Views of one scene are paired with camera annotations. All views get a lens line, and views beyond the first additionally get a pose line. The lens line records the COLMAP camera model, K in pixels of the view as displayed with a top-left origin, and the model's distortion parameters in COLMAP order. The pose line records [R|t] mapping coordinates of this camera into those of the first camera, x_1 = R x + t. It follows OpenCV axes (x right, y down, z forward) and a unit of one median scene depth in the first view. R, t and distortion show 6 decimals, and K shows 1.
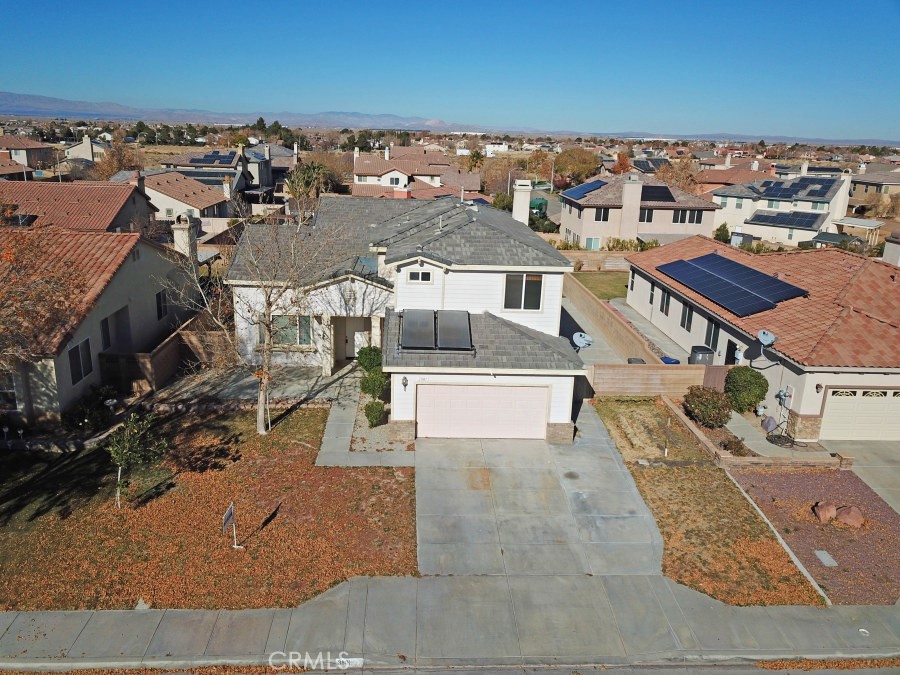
lens RADIAL K [[685.8, 0, 442.6], [0, 685.8, 324.8], [0, 0, 1]] dist [0.013426, -0.003534]
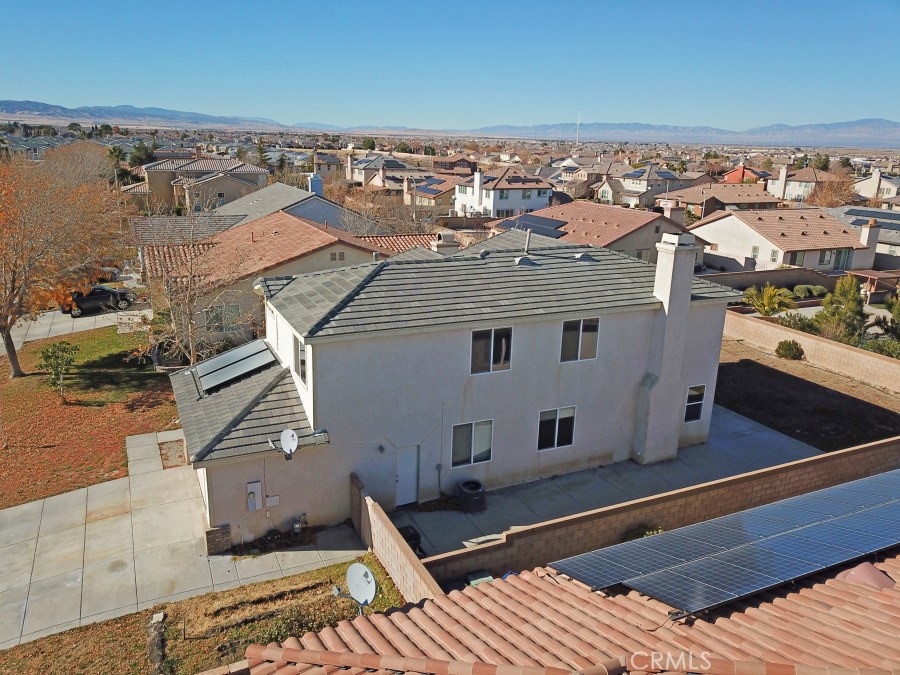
lens RADIAL K [[685.8, 0, 442.6], [0, 685.8, 324.8], [0, 0, 1]] dist [0.013426, -0.003534]
pose [[0.381794, 0.223897, -0.896718, 0.855135], [-0.266915, 0.955585, 0.124951, -0.219547], [0.884867, 0.191642, 0.424598, 0.805699]]
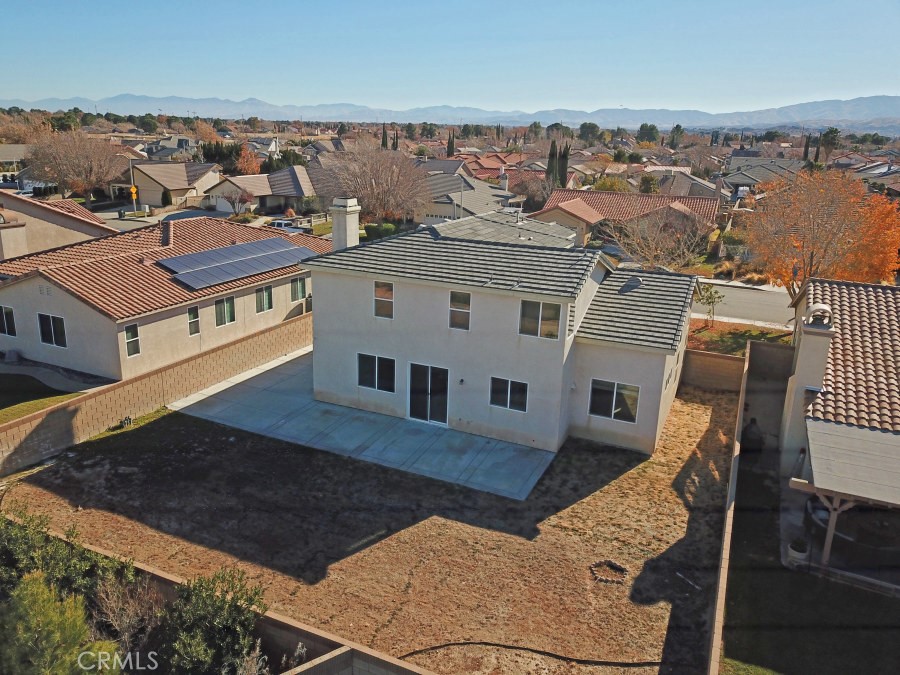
lens RADIAL K [[685.8, 0, 442.6], [0, 685.8, 324.8], [0, 0, 1]] dist [0.013426, -0.003534]
pose [[-0.886693, -0.178697, 0.426430, -0.485105], [0.070290, 0.859474, 0.506324, -0.675600], [-0.456984, 0.478928, -0.749529, 2.274261]]
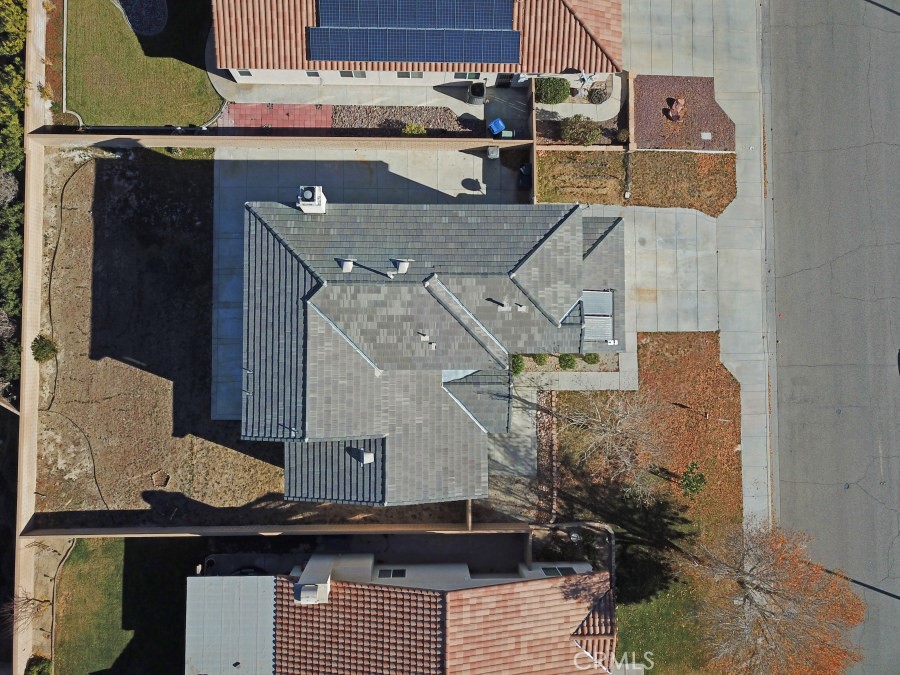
lens RADIAL K [[706.6, 0, 442.4], [0, 706.6, 324.5], [0, 0, 1]] dist [0.014093, -0.007031]
pose [[0.045330, -0.998860, 0.014944, -0.060608], [0.240184, 0.025418, 0.970395, -1.399382], [-0.969668, -0.040399, 0.241062, 0.899853]]
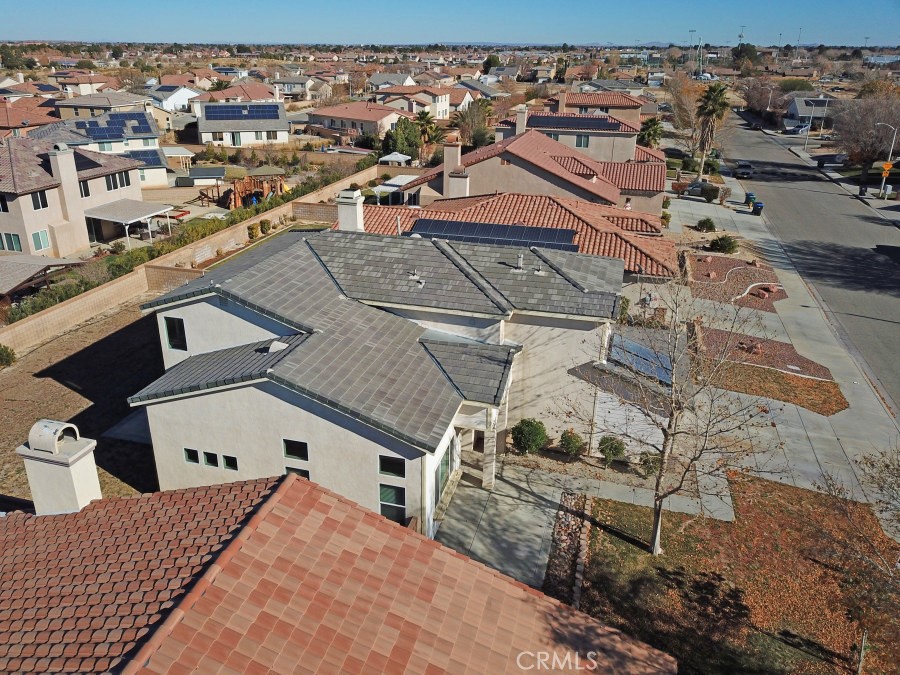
lens RADIAL K [[691.7, 0, 441.7], [0, 691.7, 311.5], [0, 0, 1]] dist [0.004384, 0.008108]
pose [[0.314454, -0.366336, 0.875738, -0.942955], [0.257323, 0.920890, 0.292826, -0.420609], [-0.913731, 0.133267, 0.383844, 0.821521]]
